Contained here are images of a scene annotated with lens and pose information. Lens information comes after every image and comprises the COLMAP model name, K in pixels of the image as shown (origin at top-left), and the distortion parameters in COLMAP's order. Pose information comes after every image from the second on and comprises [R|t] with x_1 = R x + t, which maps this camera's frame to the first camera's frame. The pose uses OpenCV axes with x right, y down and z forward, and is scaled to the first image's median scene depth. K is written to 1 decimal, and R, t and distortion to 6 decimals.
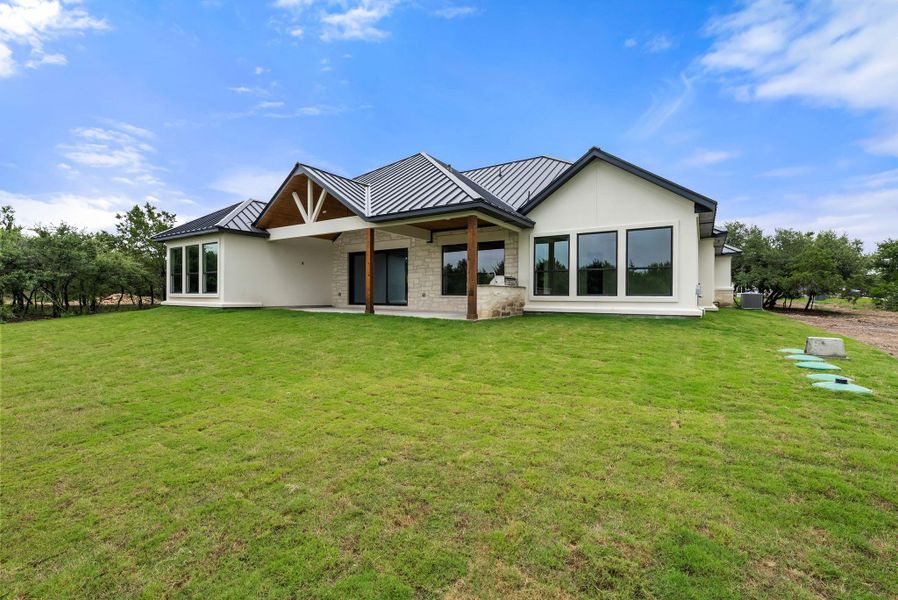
lens RADIAL K [[341.3, 0, 453.0], [0, 341.3, 292.3], [0, 0, 1]] dist [-0.000356, -0.000038]
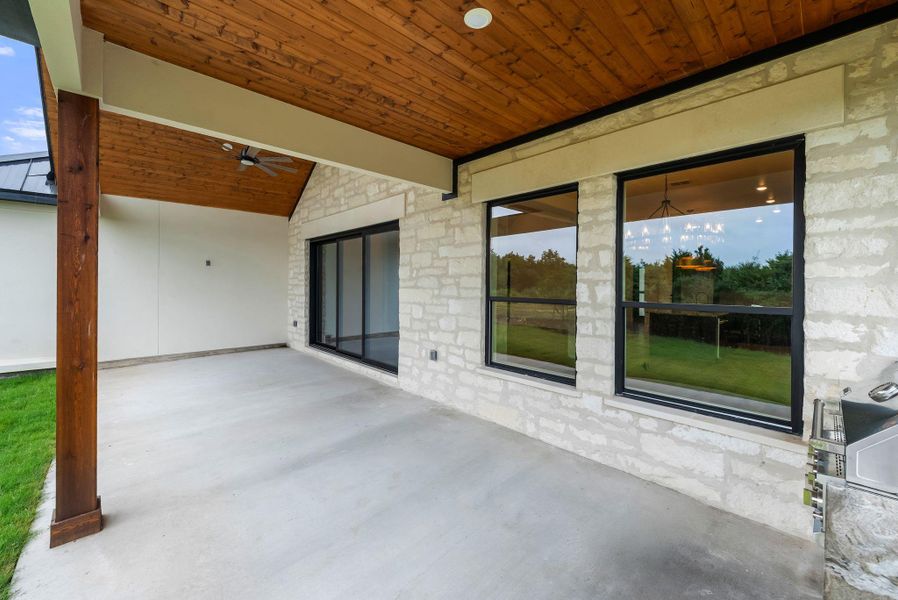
lens RADIAL K [[352.5, 0, 446.9], [0, 352.5, 282.1], [0, 0, 1]] dist [0.000197, 0.000008]
pose [[0.969069, 0.000632, -0.246790, 0.011592], [-0.002282, 0.999977, -0.006400, -0.062140], [0.246781, 0.006765, 0.969048, 0.666720]]
